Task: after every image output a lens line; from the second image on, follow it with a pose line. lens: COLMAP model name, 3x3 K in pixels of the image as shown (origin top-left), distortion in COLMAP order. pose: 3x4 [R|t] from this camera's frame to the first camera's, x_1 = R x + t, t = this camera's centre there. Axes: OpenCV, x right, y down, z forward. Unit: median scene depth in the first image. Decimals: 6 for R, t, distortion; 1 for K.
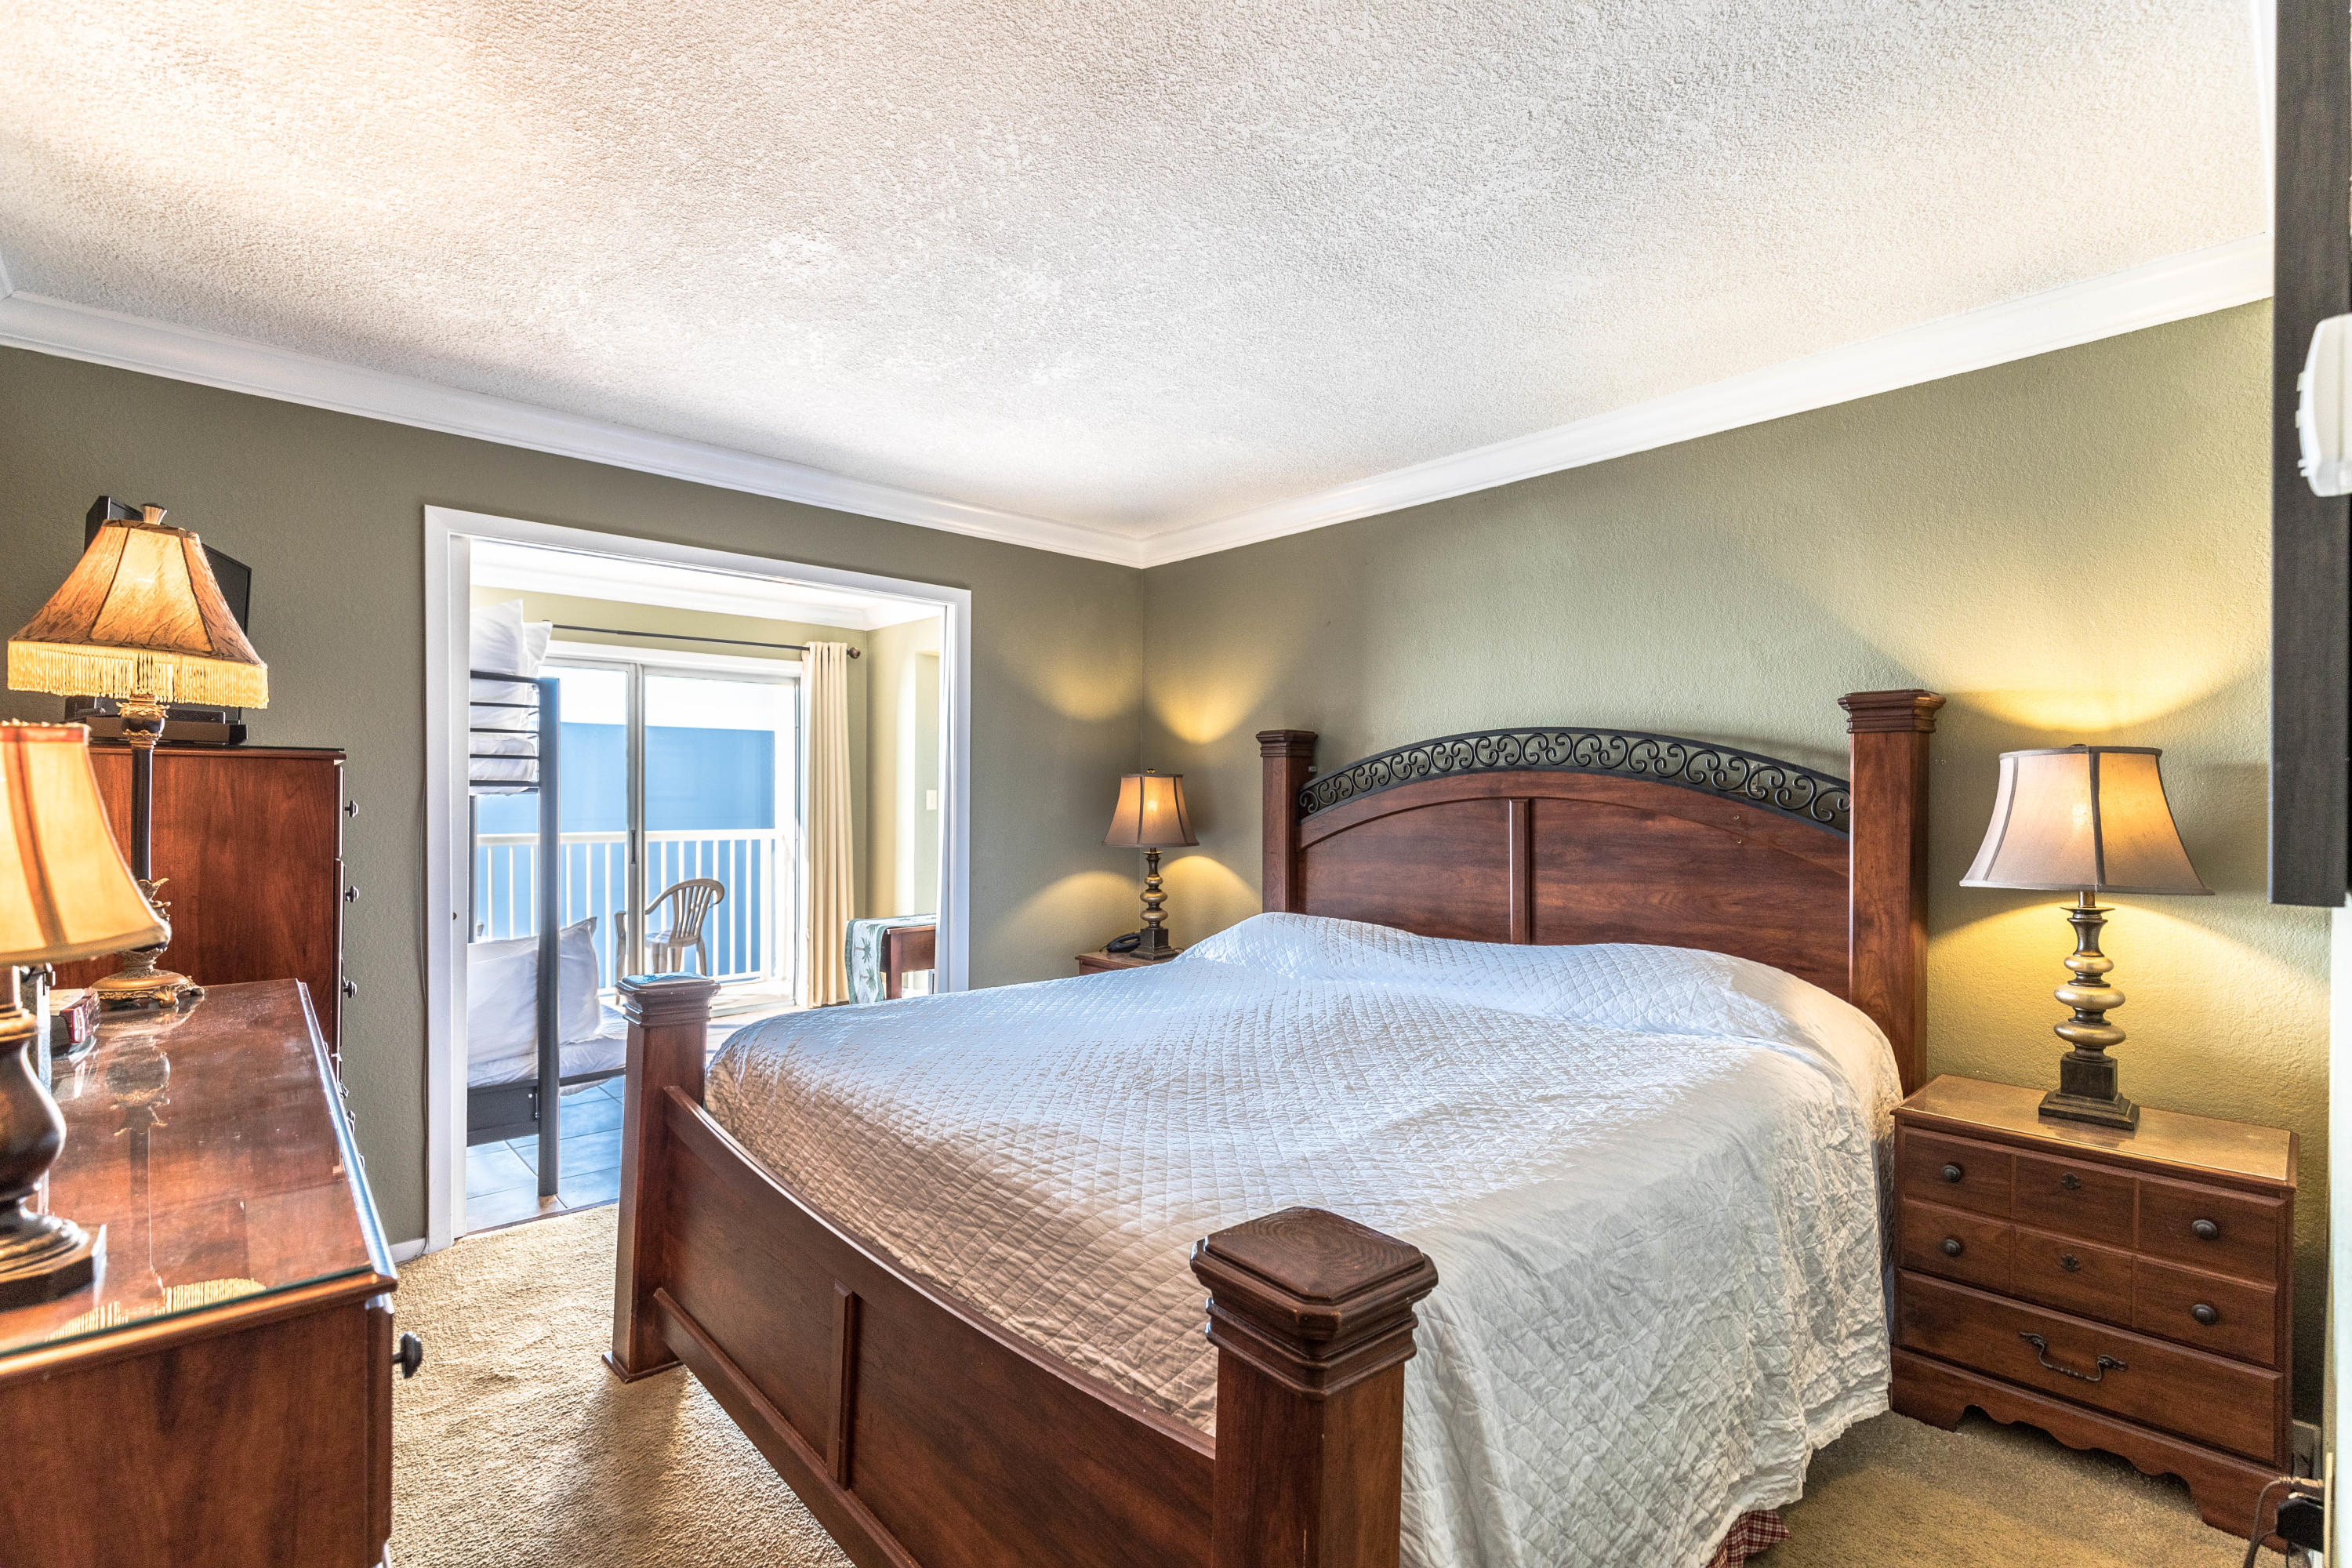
lens RADIAL K [[1071.3, 0, 1181.3], [0, 1071.3, 801.6], [0, 0, 1]] dist [0.008655, -0.001434]
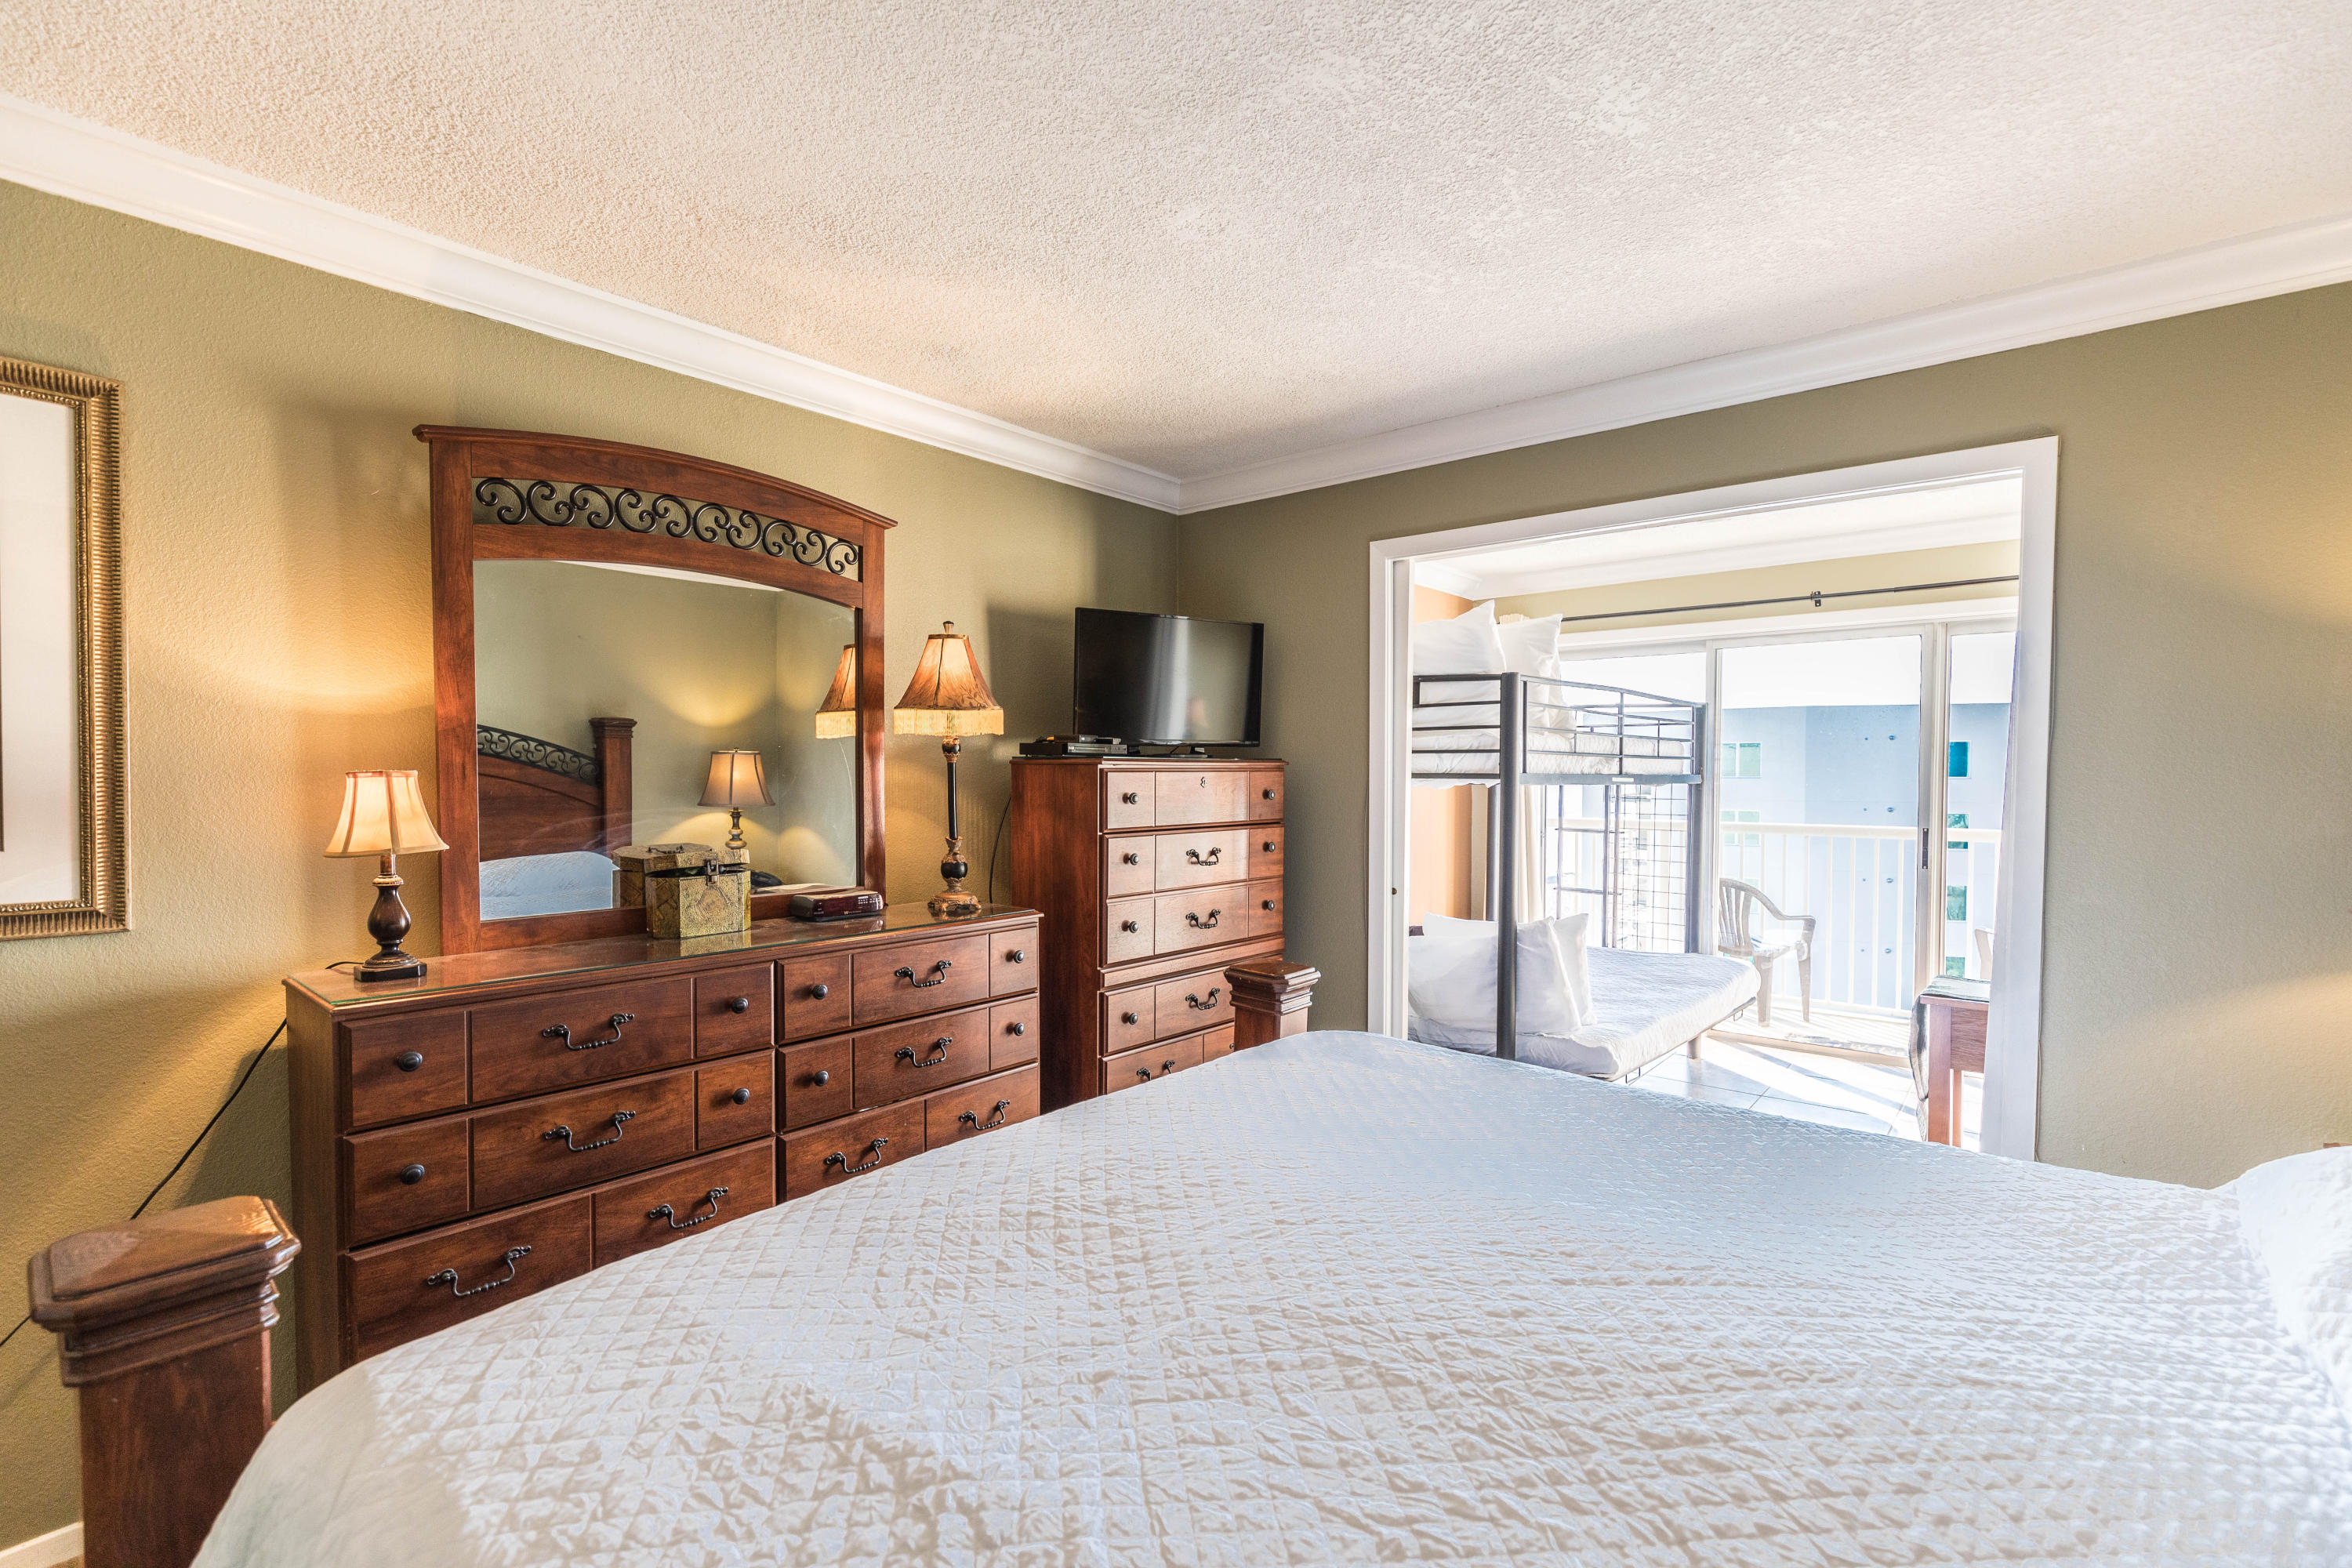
lens RADIAL K [[1063.4, 0, 1178.5], [0, 1063.4, 800.8], [0, 0, 1]] dist [-0.002653, -0.000588]
pose [[0.125140, 0.023658, -0.991857, 0.424385], [-0.006769, 0.999713, 0.022992, -0.015239], [0.992116, 0.003837, 0.125264, 0.620052]]
